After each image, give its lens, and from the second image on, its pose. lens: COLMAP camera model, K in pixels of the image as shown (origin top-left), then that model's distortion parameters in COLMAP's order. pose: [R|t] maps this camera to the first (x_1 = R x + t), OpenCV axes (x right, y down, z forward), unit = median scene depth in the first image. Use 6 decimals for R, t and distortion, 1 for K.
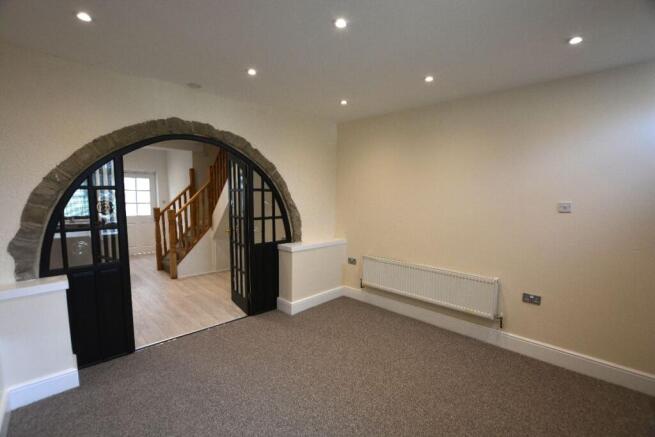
lens RADIAL K [[300.4, 0, 327.5], [0, 300.4, 218.5], [0, 0, 1]] dist [-0.000372, -0.000174]
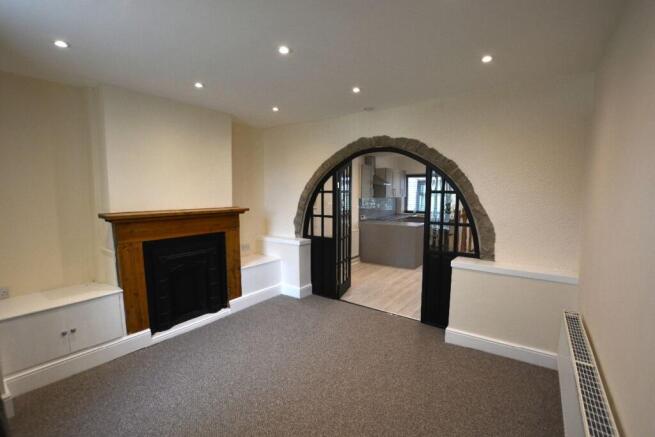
lens RADIAL K [[295.5, 0, 327.5], [0, 295.5, 218.5], [0, 0, 1]] dist [-0.026634, -0.000067]
pose [[0.155716, 0.078084, -0.984711, 0.895921], [-0.083359, 0.994354, 0.065667, -0.066320], [0.984278, 0.071859, 0.161346, 0.779317]]
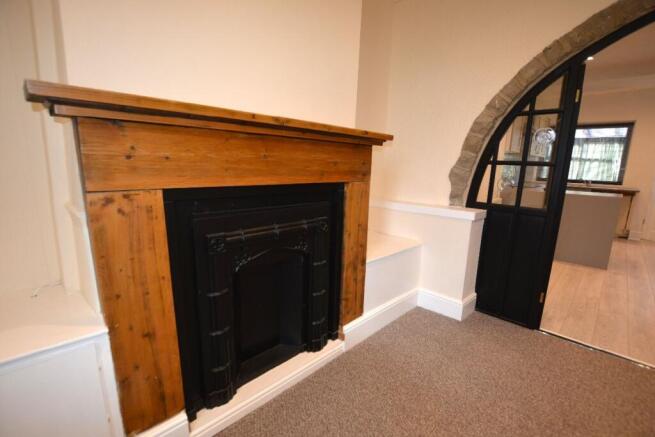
lens RADIAL K [[295.5, 0, 327.5], [0, 295.5, 218.5], [0, 0, 1]] dist [-0.026634, -0.000067]
pose [[0.017538, 0.176915, -0.984070, 0.034310], [-0.118729, 0.977626, 0.173640, 0.109246], [0.992772, 0.113792, 0.038150, 0.455979]]
